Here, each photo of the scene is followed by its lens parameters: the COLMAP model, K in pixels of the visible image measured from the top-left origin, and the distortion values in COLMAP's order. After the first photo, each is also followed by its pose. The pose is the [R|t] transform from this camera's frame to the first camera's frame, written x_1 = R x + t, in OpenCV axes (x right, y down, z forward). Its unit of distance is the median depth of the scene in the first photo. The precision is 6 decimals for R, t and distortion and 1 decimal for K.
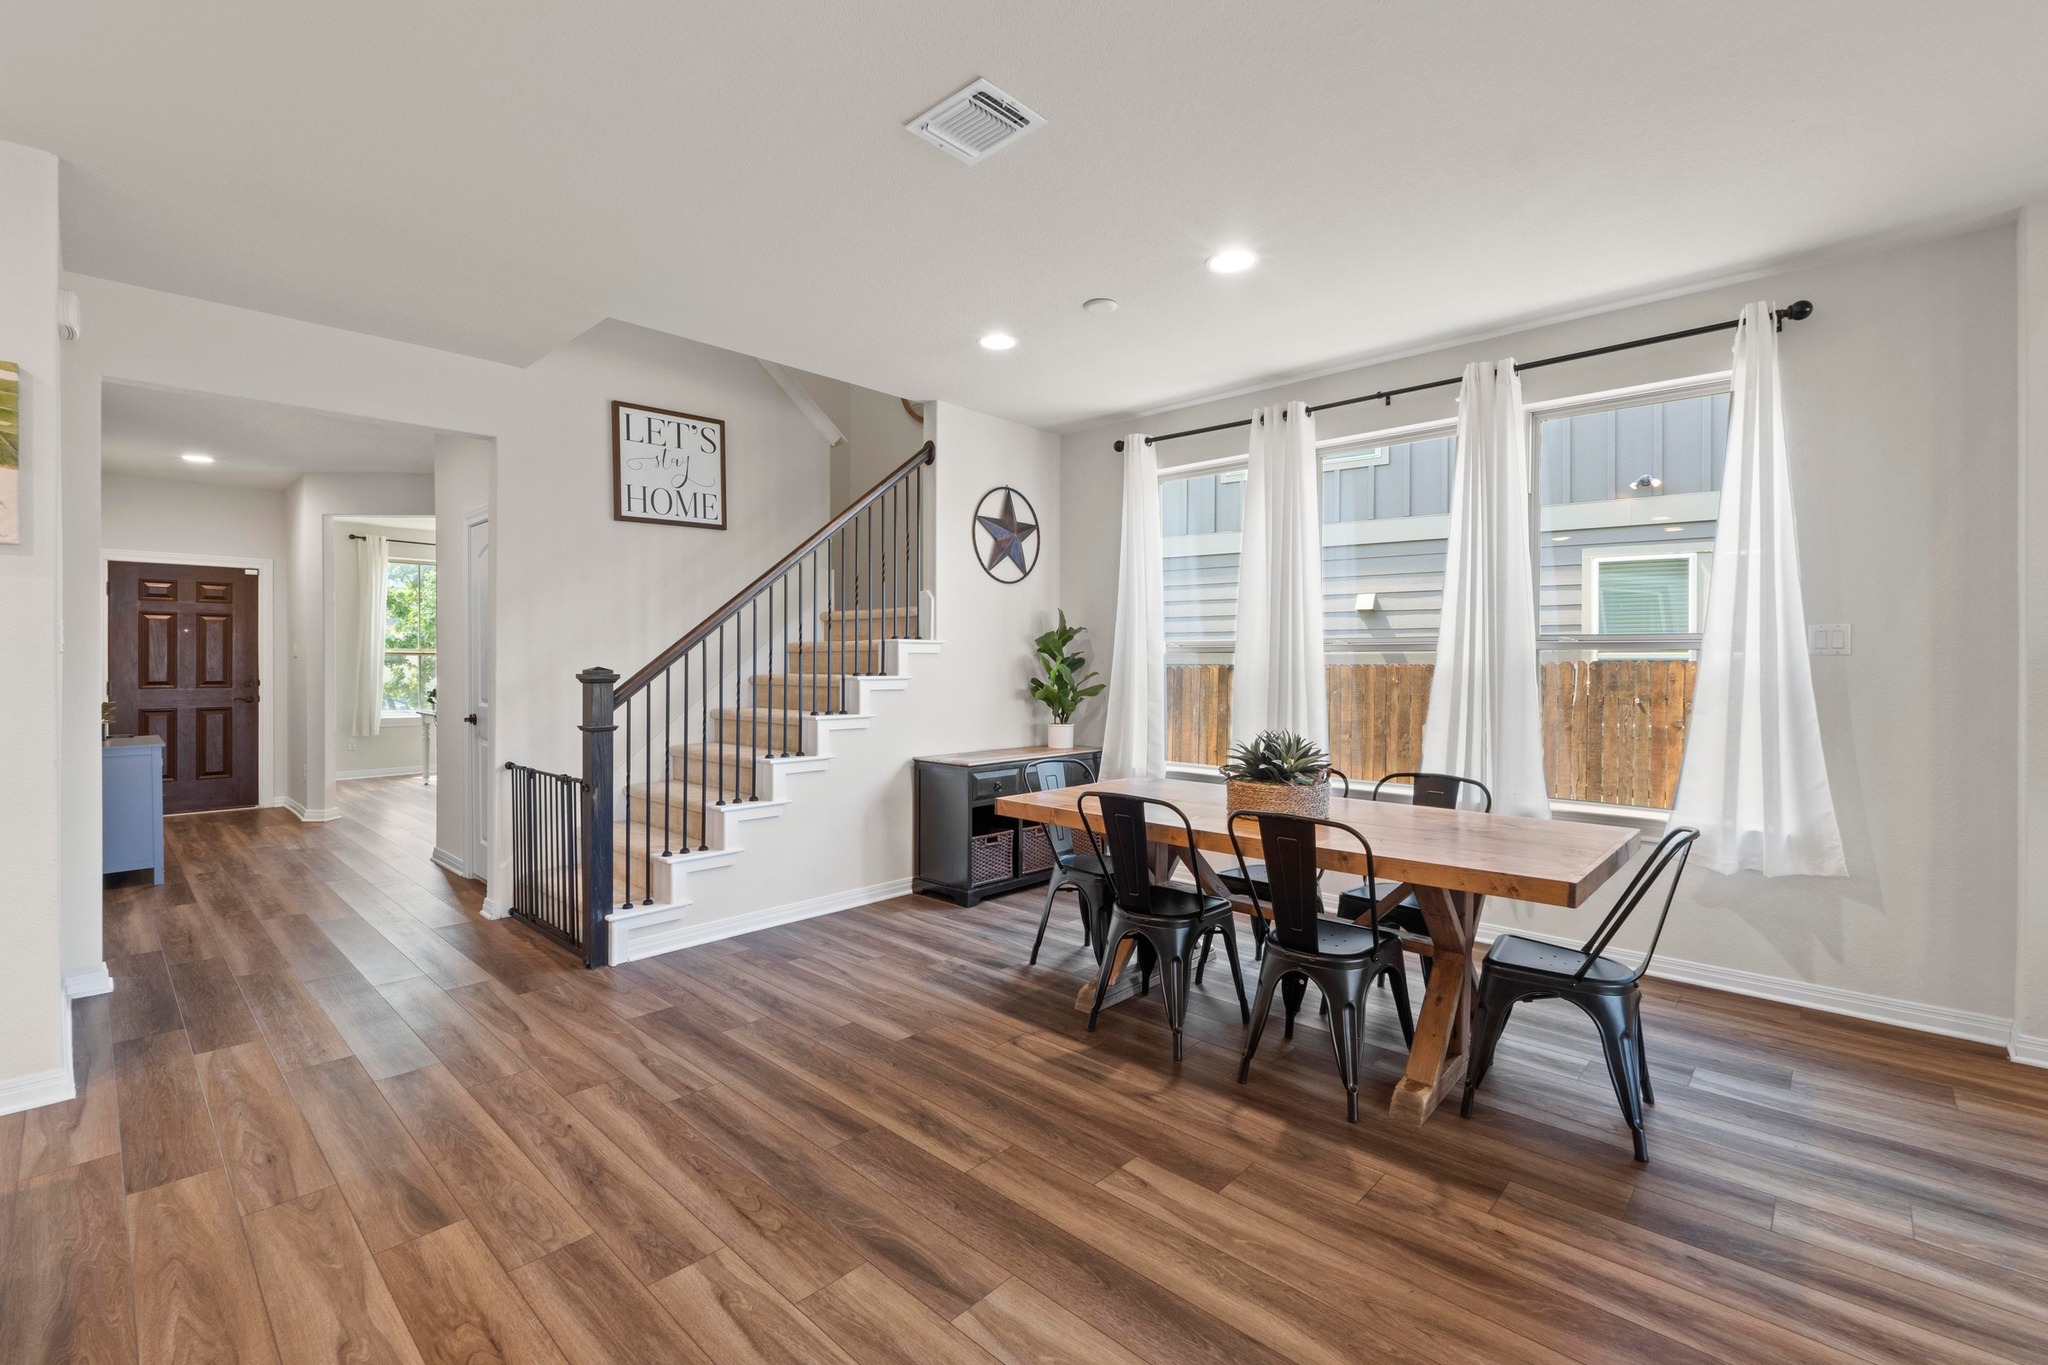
lens RADIAL K [[887.2, 0, 1019.2], [0, 887.2, 664.9], [0, 0, 1]] dist [-0.003481, -0.000822]
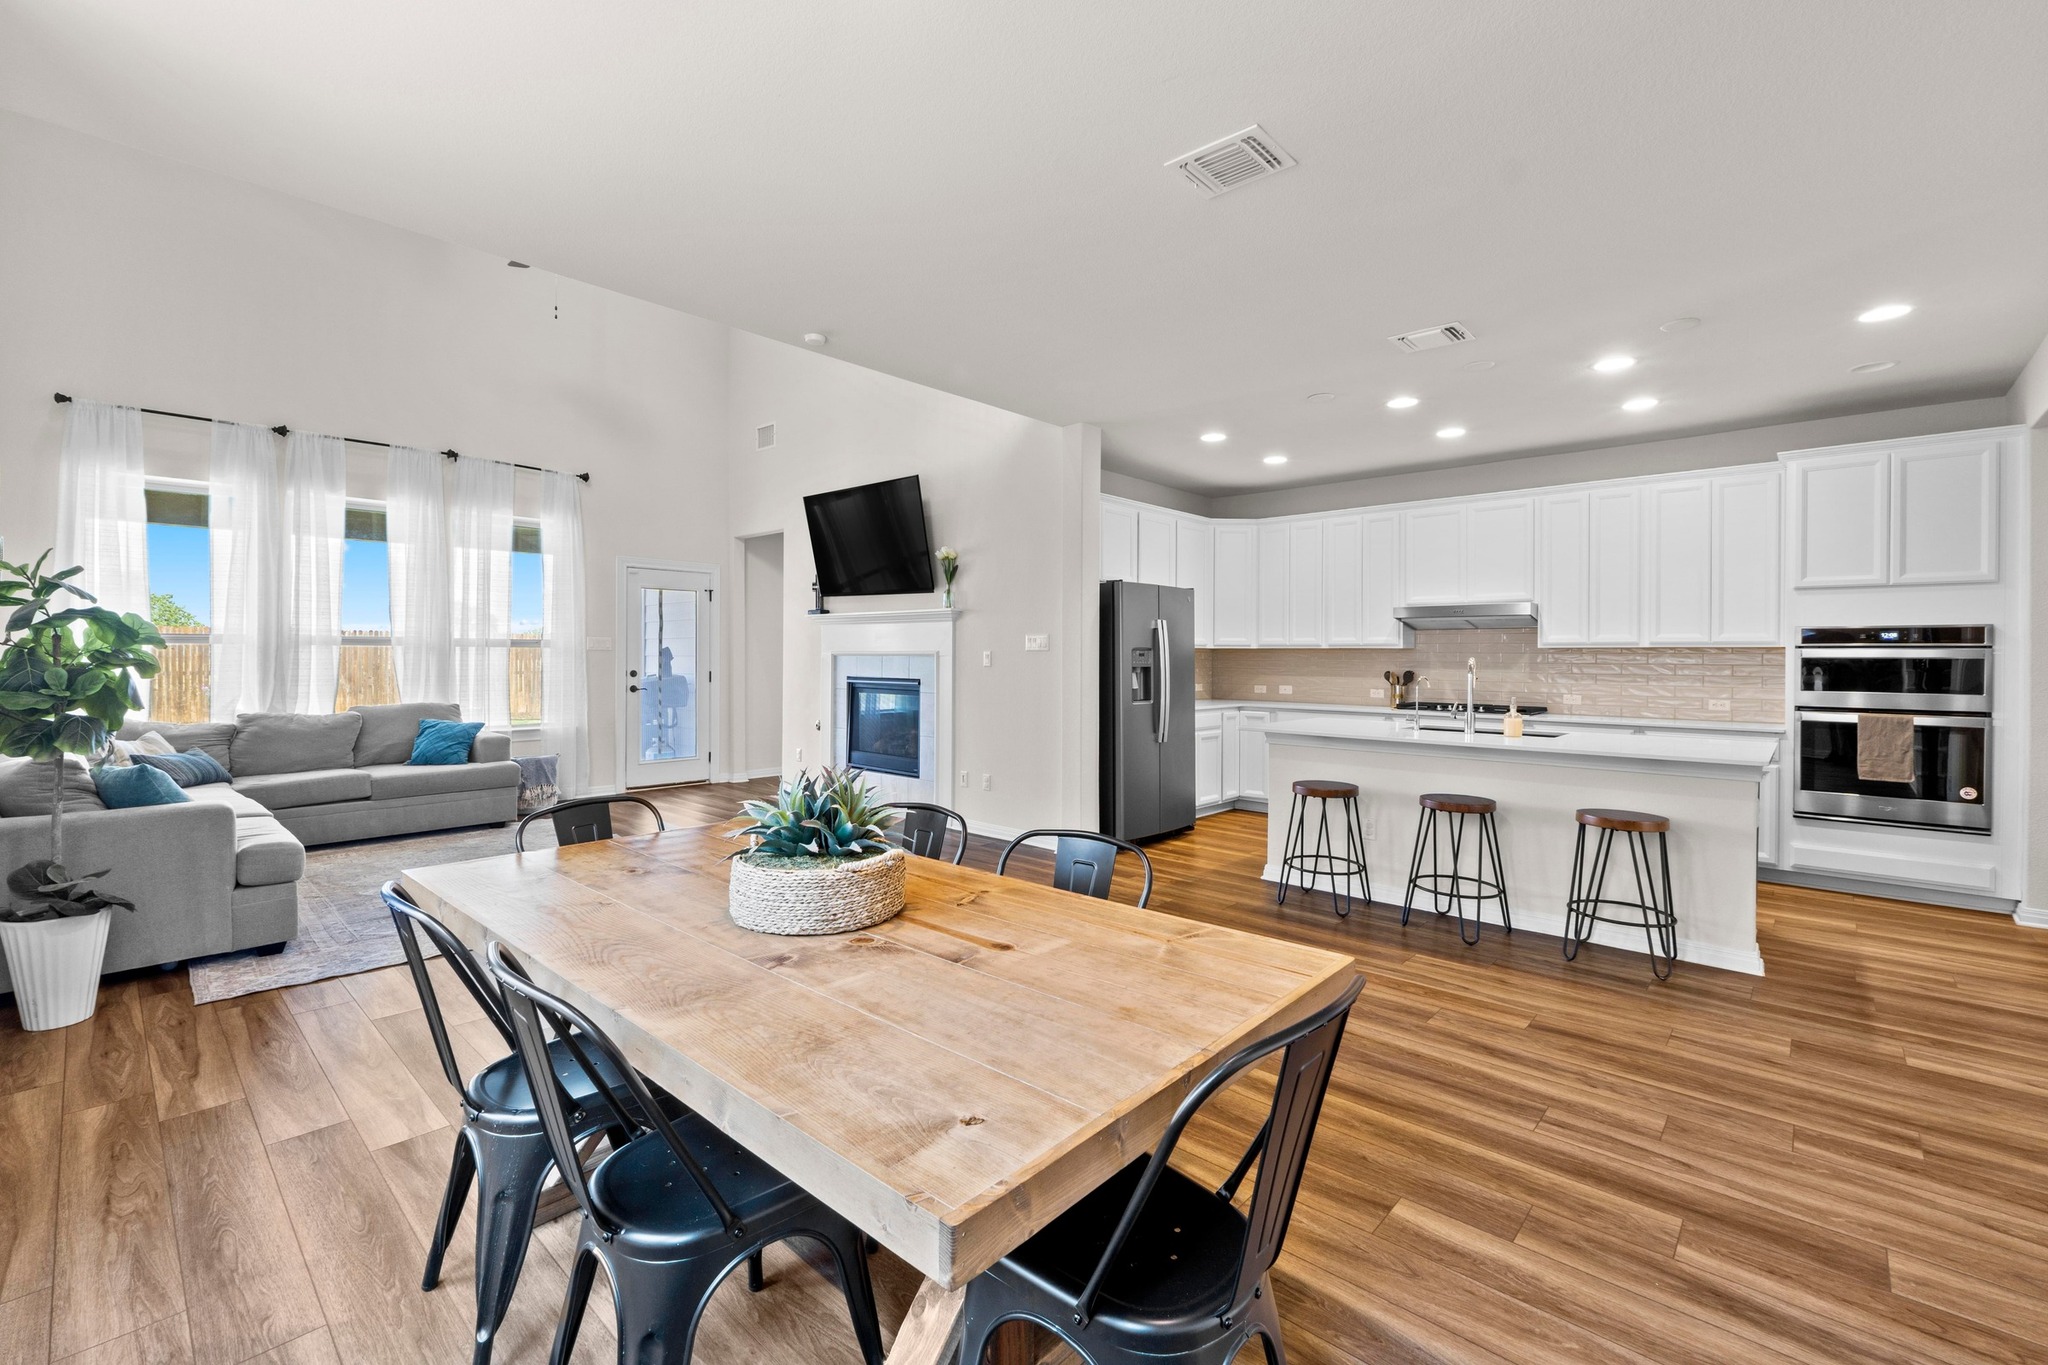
lens RADIAL K [[873.7, 0, 1015.0], [0, 873.7, 659.8], [0, 0, 1]] dist [-0.003132, -0.000205]
pose [[-0.999960, -0.007770, -0.004400, 0.106043], [-0.007802, 0.999943, 0.007340, -0.003494], [0.004342, 0.007374, -0.999963, 1.027958]]
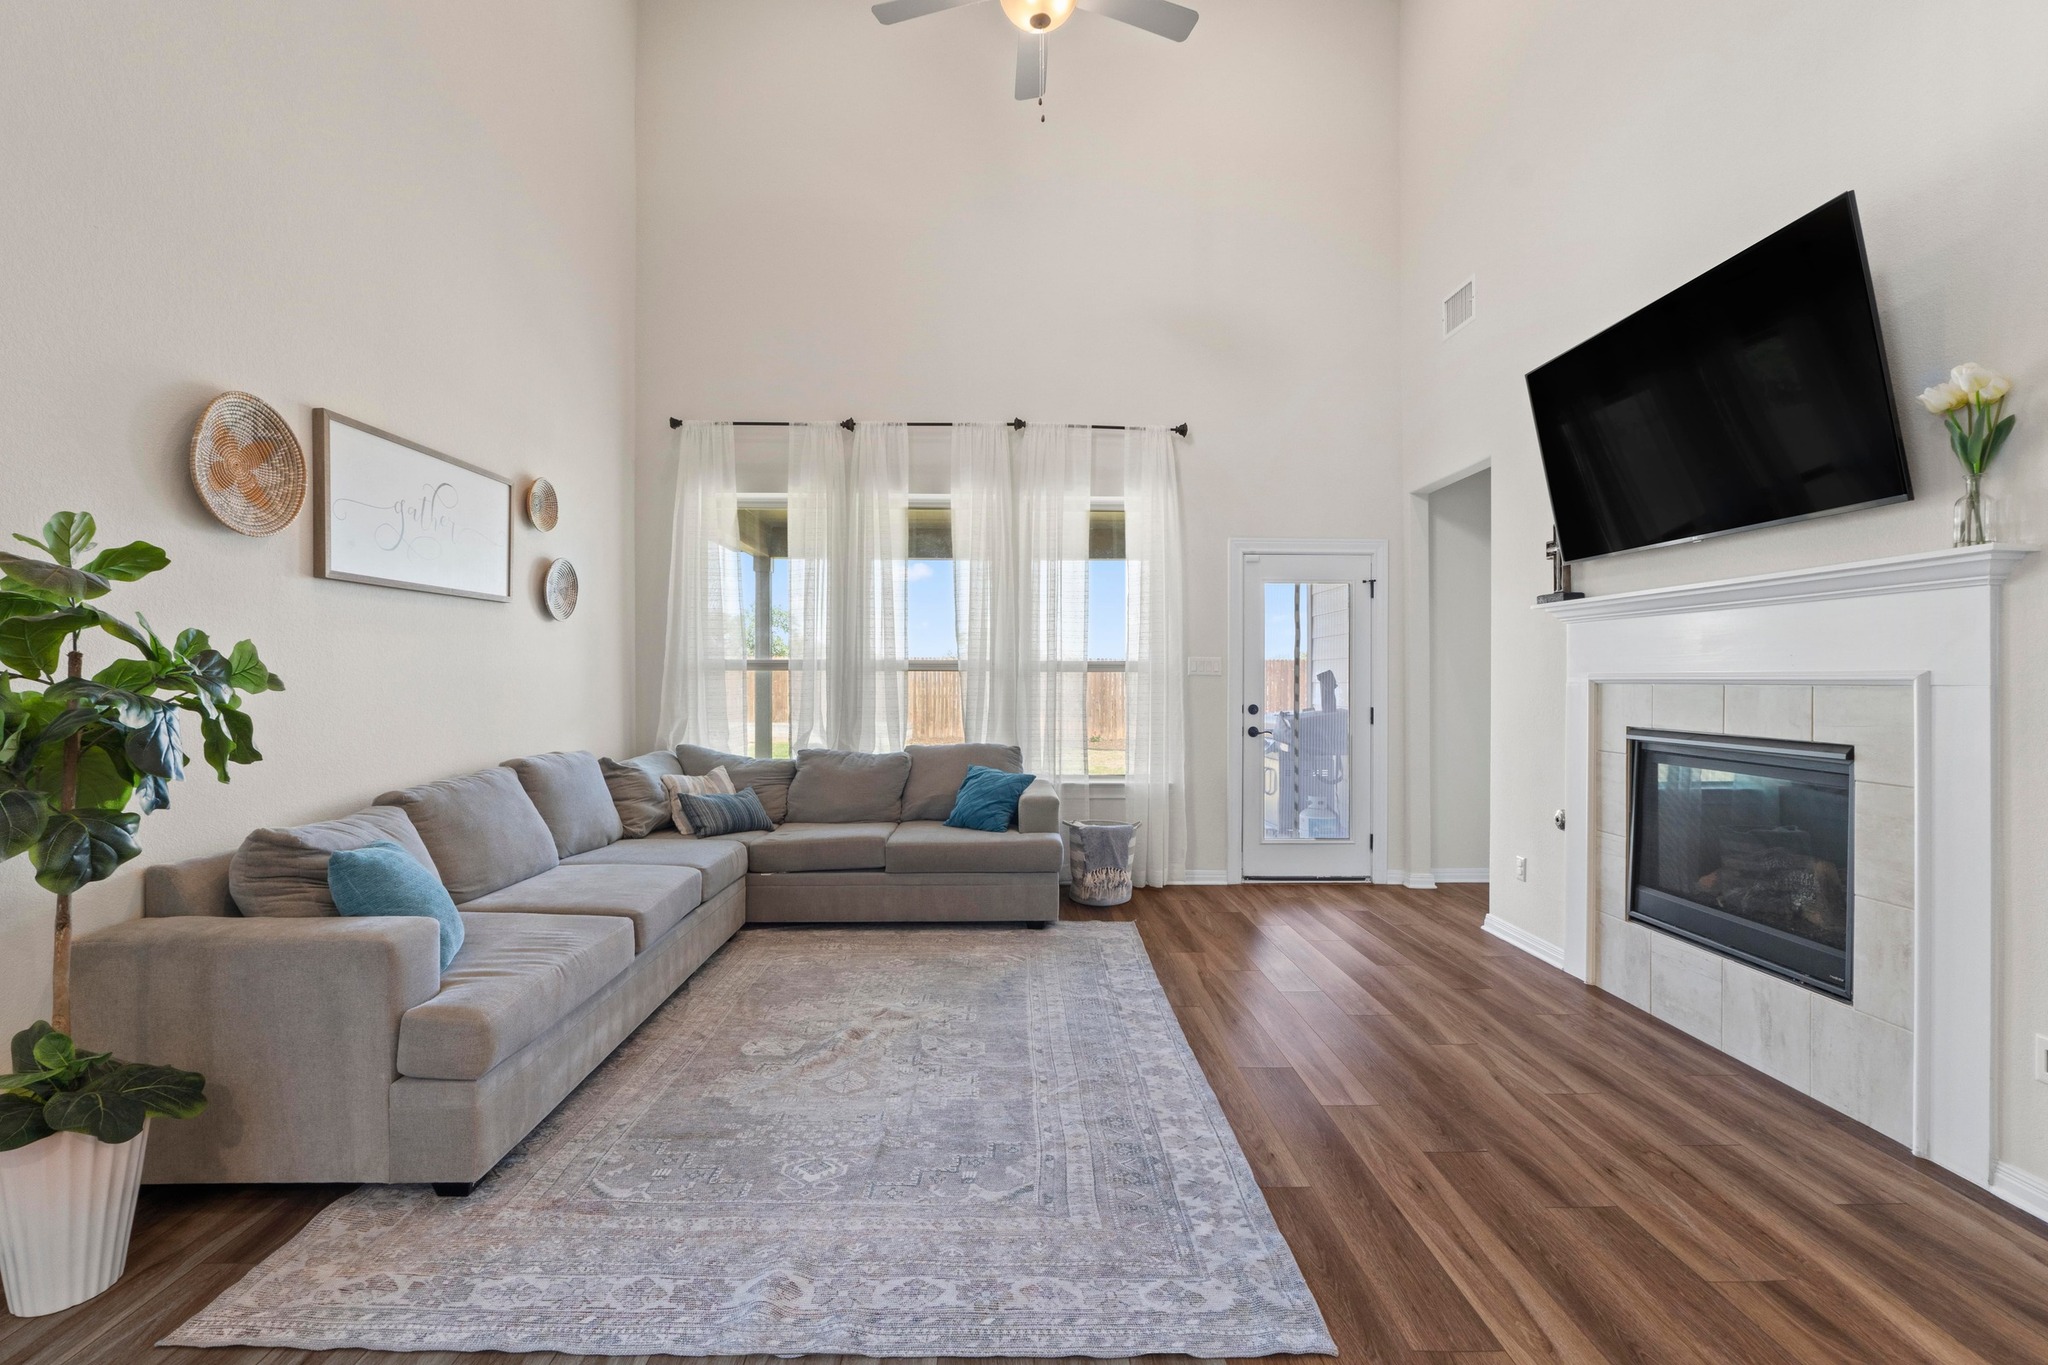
lens RADIAL K [[876.1, 0, 1019.3], [0, 876.1, 676.8], [0, 0, 1]] dist [-0.003287, -0.000275]
pose [[-0.701432, -0.003126, 0.712729, 0.226415], [-0.002694, 0.999995, 0.001735, -0.002769], [-0.712731, -0.000703, -0.701437, 0.383932]]
